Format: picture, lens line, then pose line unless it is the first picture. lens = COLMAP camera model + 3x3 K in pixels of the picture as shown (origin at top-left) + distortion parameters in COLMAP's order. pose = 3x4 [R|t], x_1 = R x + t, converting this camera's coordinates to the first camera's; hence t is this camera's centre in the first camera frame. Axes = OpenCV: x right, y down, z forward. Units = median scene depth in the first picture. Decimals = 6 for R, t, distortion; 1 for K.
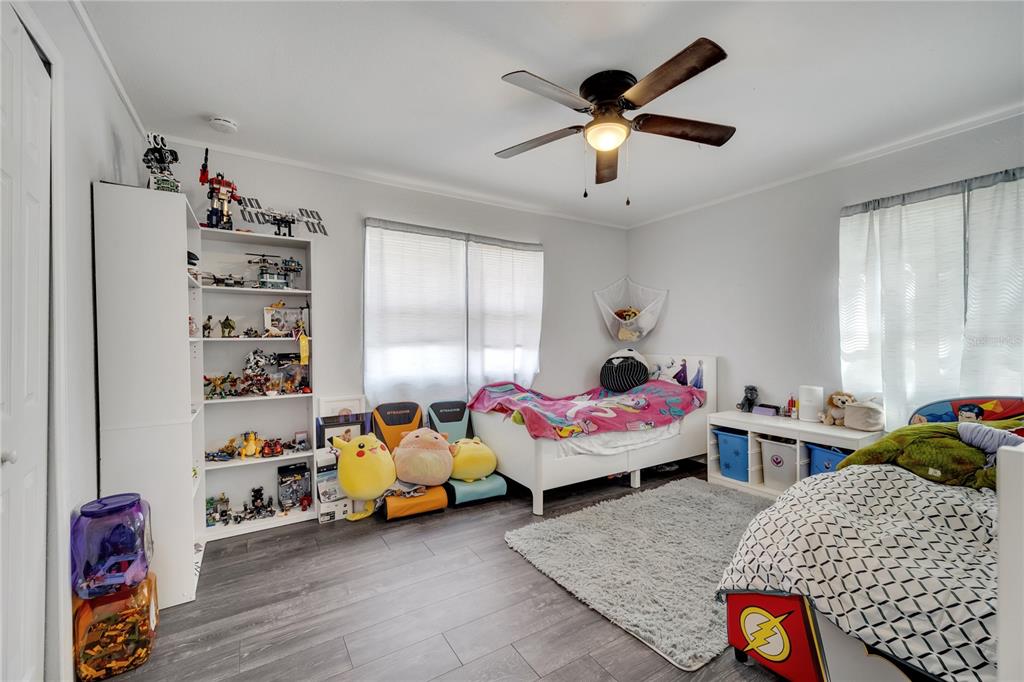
lens RADIAL K [[417.5, 0, 511.2], [0, 417.5, 355.6], [0, 0, 1]] dist [0.002010, -0.000073]
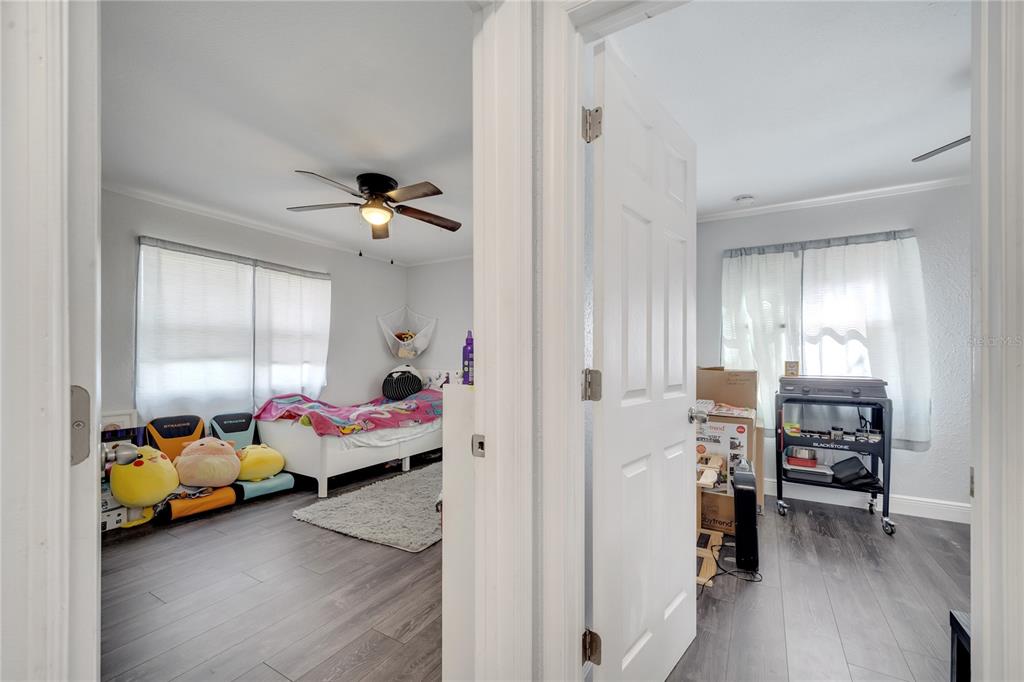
lens RADIAL K [[417.5, 0, 511.2], [0, 417.5, 355.6], [0, 0, 1]] dist [0.002010, -0.000073]
pose [[0.889134, 0.008611, 0.457567, -0.008315], [0.011002, 0.999132, -0.040181, 0.013716], [-0.457515, 0.040760, 0.888267, -0.324270]]
